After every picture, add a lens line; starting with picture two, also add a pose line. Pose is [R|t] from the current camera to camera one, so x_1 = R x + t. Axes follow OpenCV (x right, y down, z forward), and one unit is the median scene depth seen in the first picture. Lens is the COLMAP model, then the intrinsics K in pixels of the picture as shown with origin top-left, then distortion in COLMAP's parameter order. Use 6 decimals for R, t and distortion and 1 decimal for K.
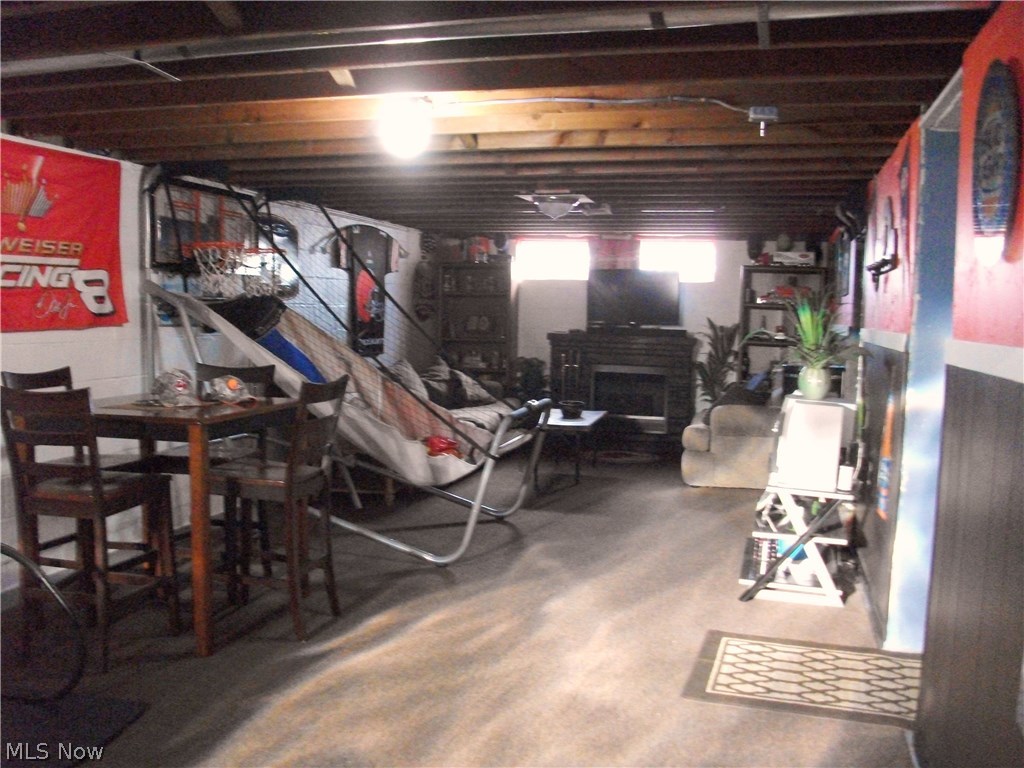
lens RADIAL K [[962.2, 0, 512.0], [0, 962.2, 384.0], [0, 0, 1]] dist [-0.159350, 0.100060]
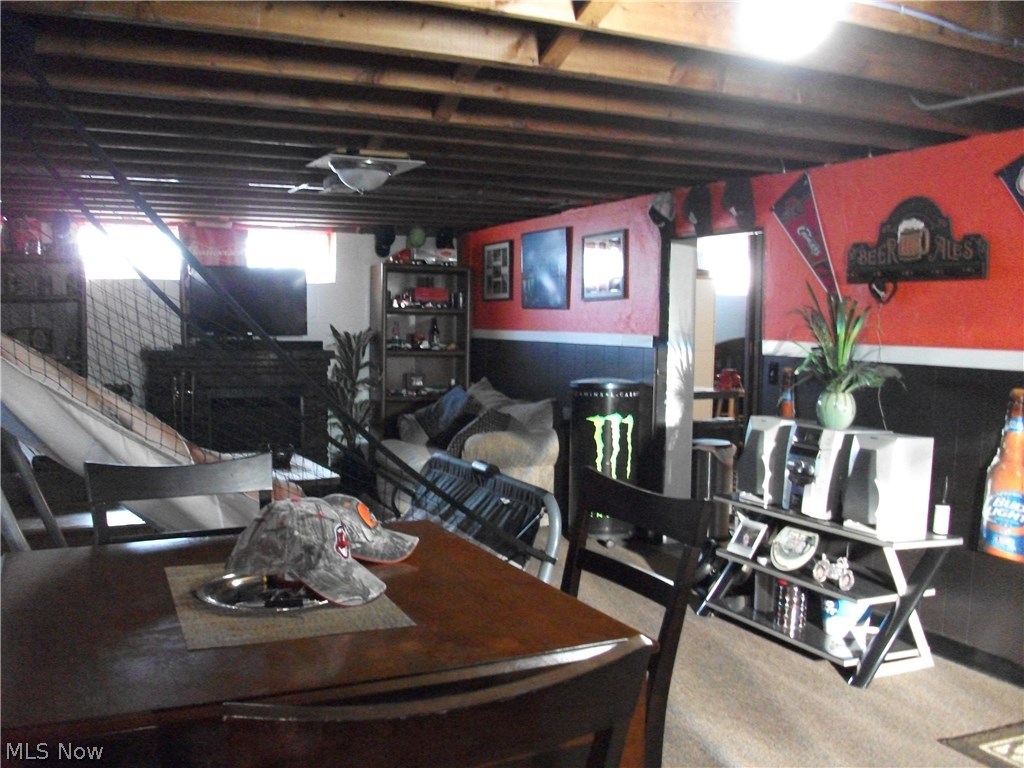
lens RADIAL K [[962.2, 0, 512.0], [0, 962.2, 384.0], [0, 0, 1]] dist [-0.159350, 0.100060]
pose [[0.759932, -0.056668, 0.647527, -0.222237], [0.053187, 0.998273, 0.024943, -0.030463], [-0.647822, 0.015485, 0.761634, 0.263113]]
